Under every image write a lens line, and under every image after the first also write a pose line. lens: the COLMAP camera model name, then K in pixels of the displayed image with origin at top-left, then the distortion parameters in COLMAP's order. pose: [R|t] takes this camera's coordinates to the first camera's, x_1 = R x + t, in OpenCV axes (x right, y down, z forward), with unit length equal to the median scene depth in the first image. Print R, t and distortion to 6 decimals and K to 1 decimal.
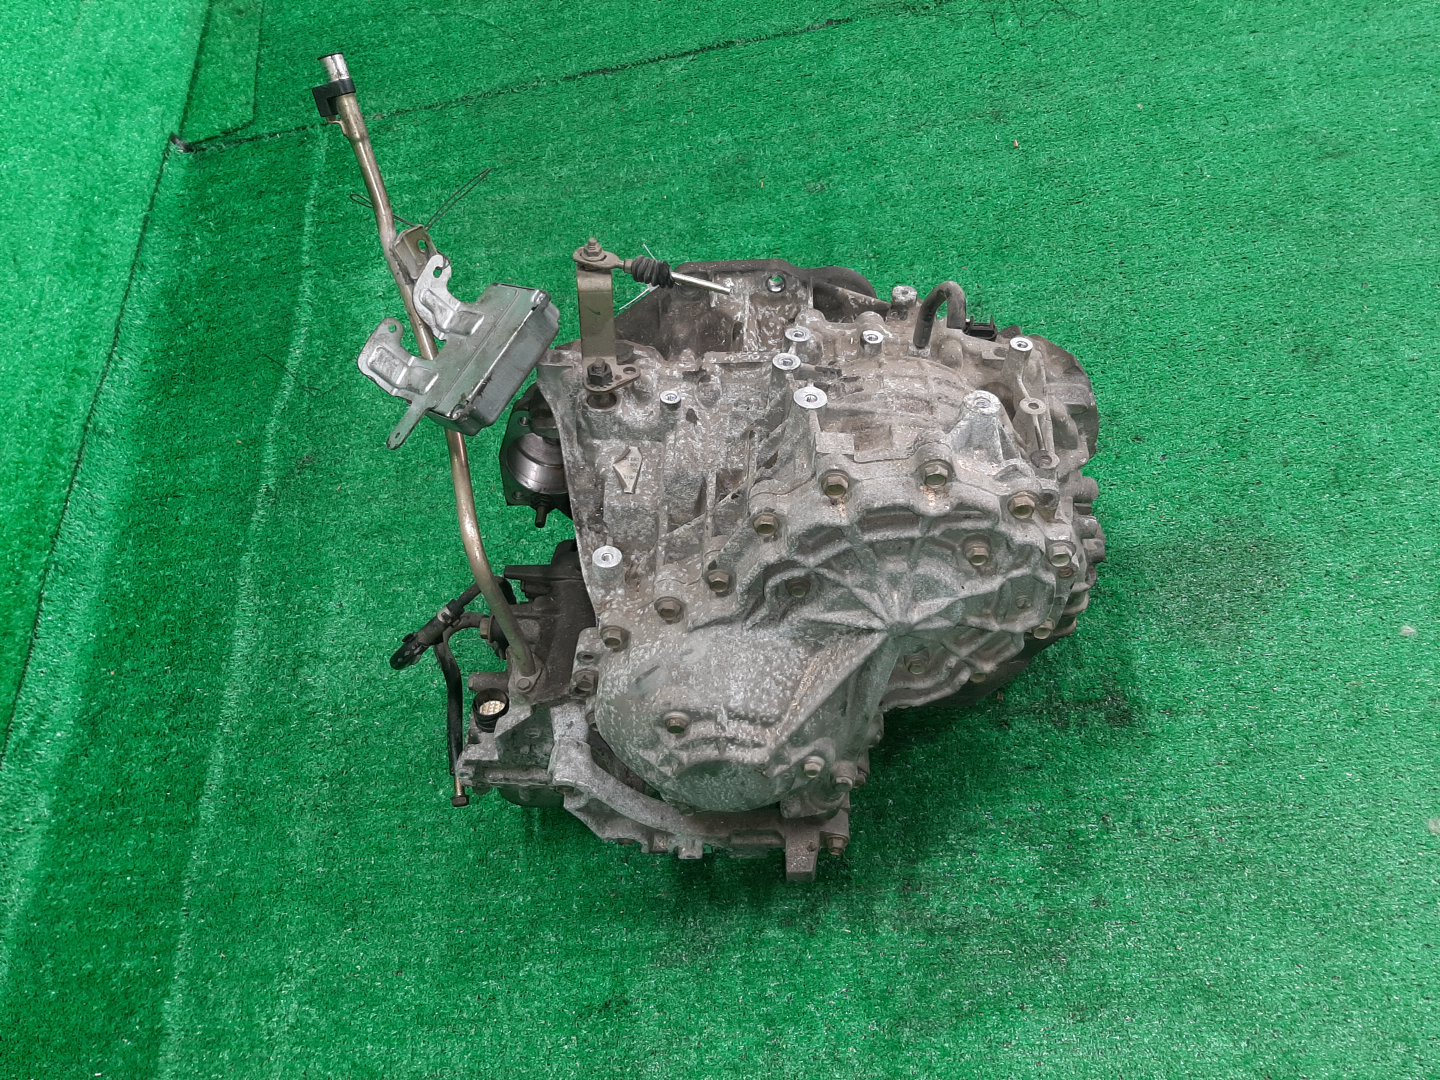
lens RADIAL K [[1122.4, 0, 726.0], [0, 1122.4, 540.8], [0, 0, 1]] dist [0.005649, -0.008453]
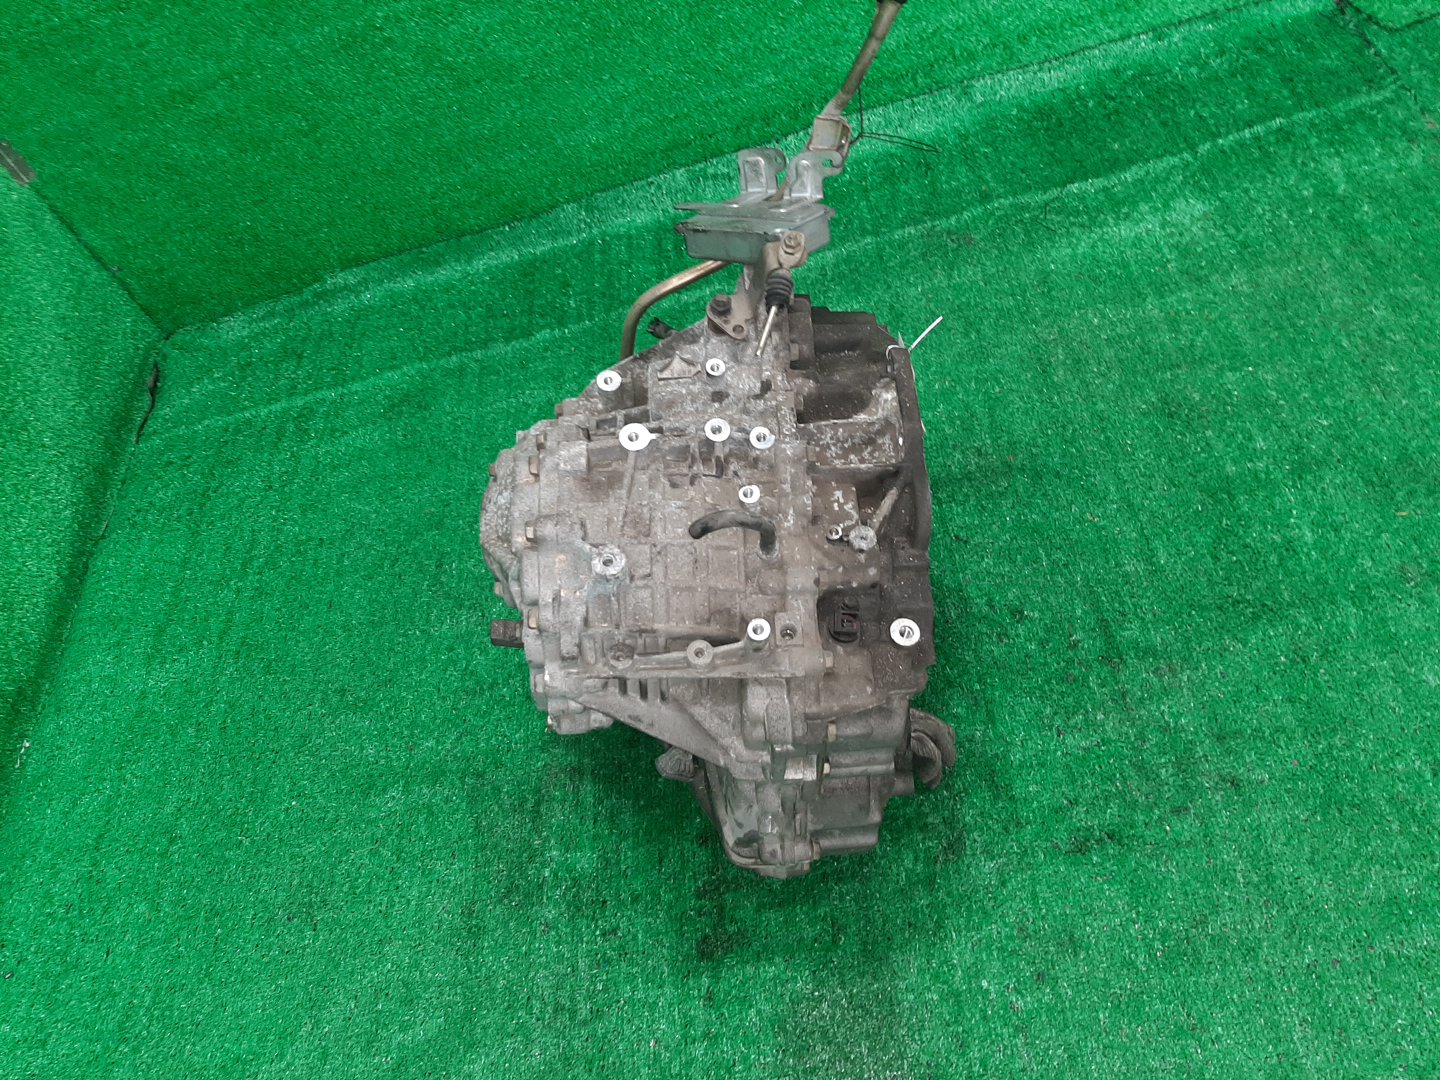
lens RADIAL K [[1122.4, 0, 726.5], [0, 1122.4, 537.4], [0, 0, 1]] dist [0.005649, -0.008453]
pose [[0.093799, 0.889674, -0.446857, 0.440520], [-0.736205, 0.364136, 0.570445, -0.521045], [0.670226, 0.275472, 0.689138, 0.206470]]
